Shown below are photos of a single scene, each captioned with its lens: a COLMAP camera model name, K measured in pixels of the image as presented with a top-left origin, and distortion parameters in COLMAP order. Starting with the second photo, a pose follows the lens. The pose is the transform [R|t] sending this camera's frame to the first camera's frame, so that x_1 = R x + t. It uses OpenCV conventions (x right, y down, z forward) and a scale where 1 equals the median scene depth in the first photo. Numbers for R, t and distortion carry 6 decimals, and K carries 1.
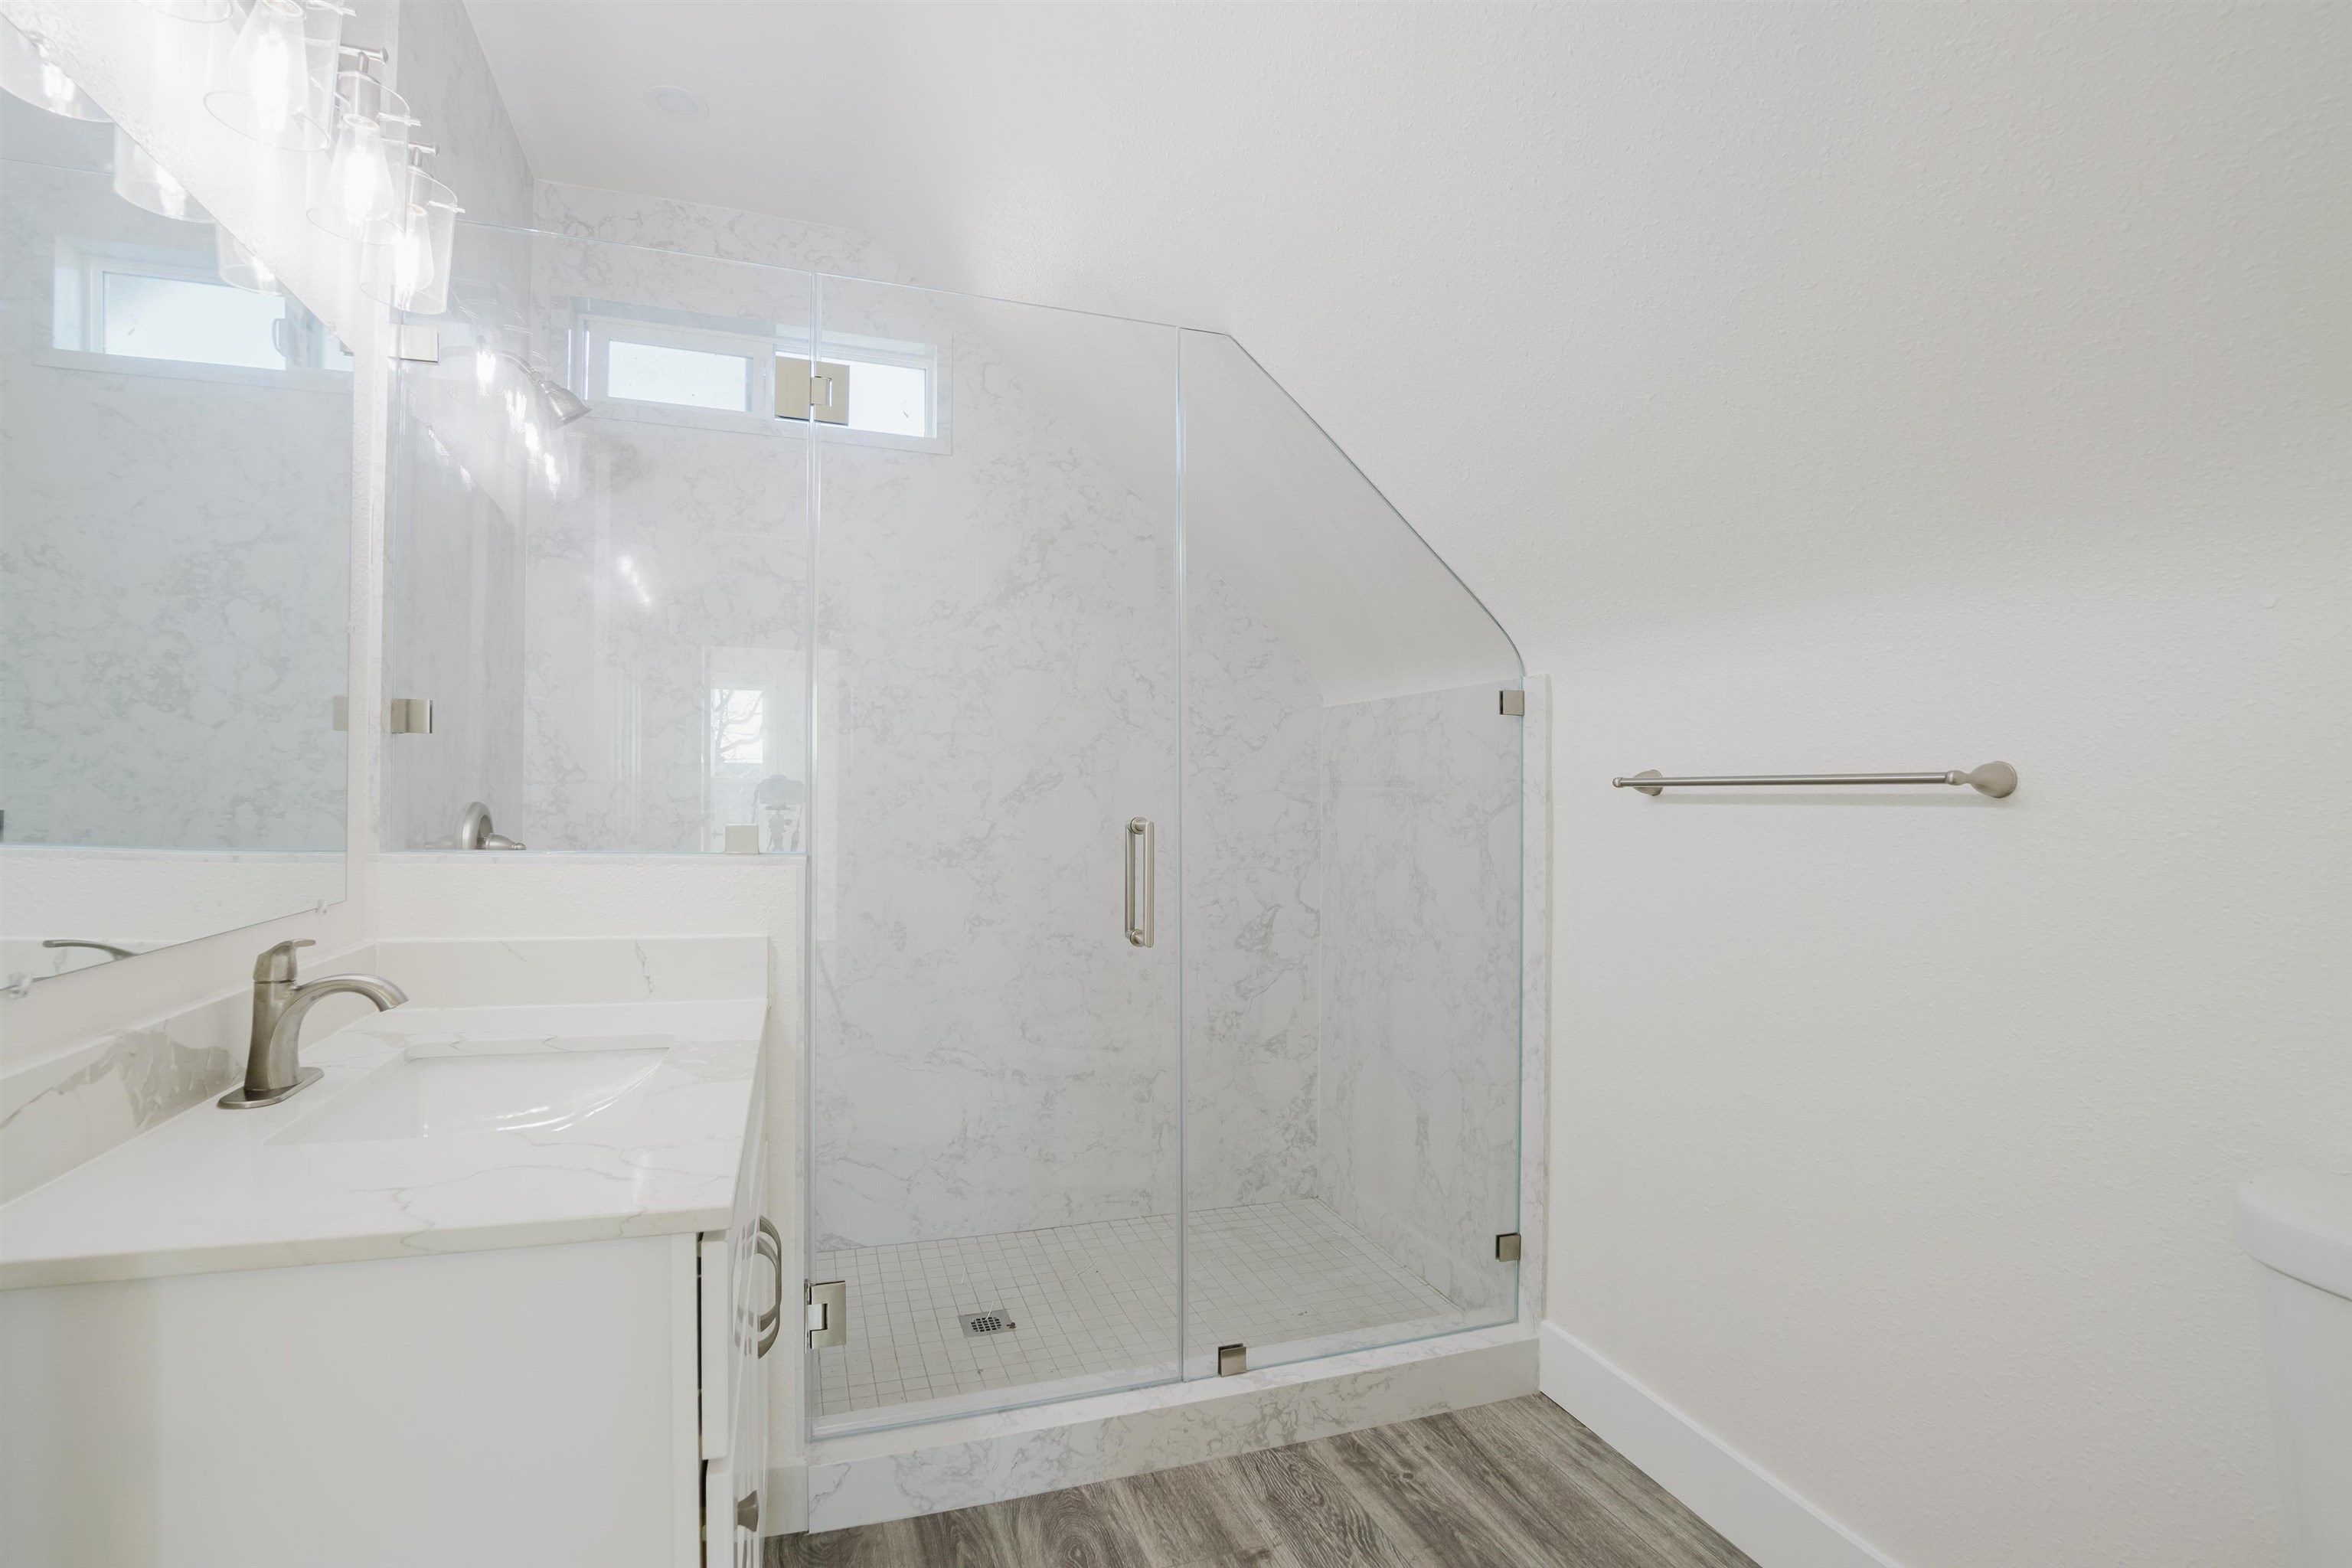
lens RADIAL K [[1128.9, 0, 1172.2], [0, 1128.9, 772.9], [0, 0, 1]] dist [-0.034965, 0.004012]
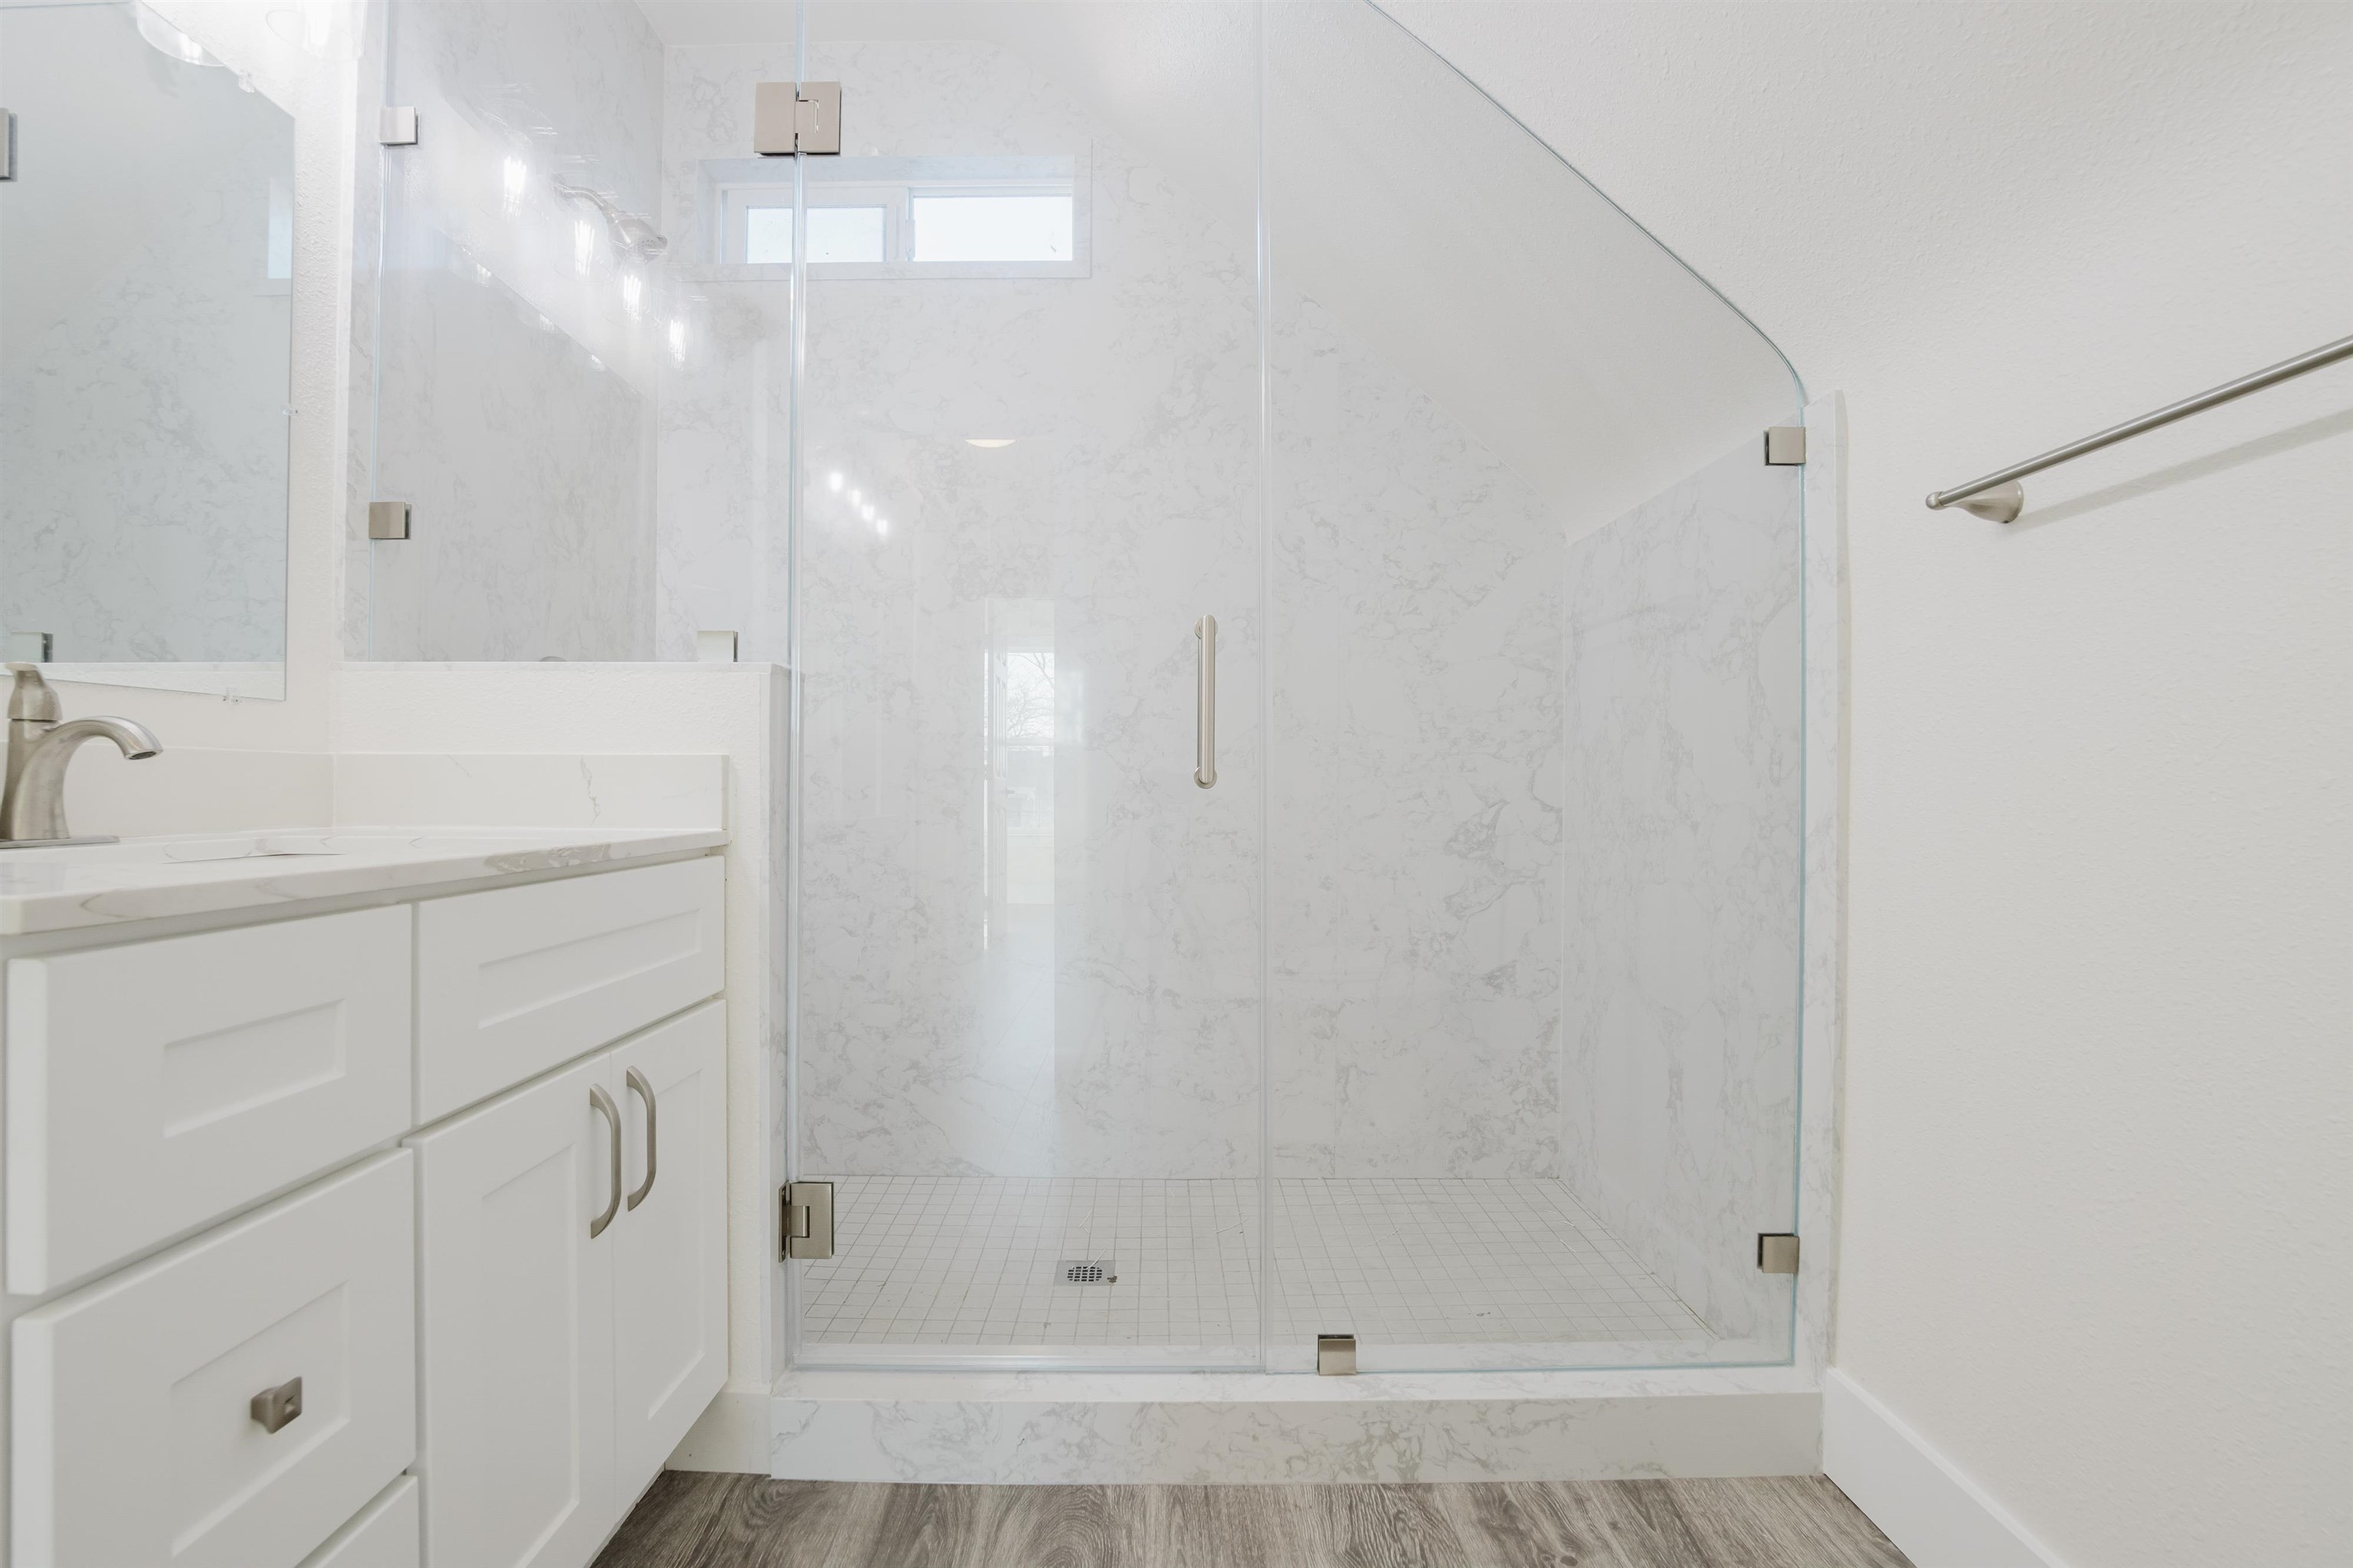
lens RADIAL K [[1129.4, 0, 1156.7], [0, 1129.4, 796.0], [0, 0, 1]] dist [-0.034965, 0.004012]
pose [[0.943619, -0.010237, -0.330876, 0.170613], [0.016509, 0.999733, 0.016151, 0.132200], [0.330622, -0.020703, 0.943536, 0.251811]]
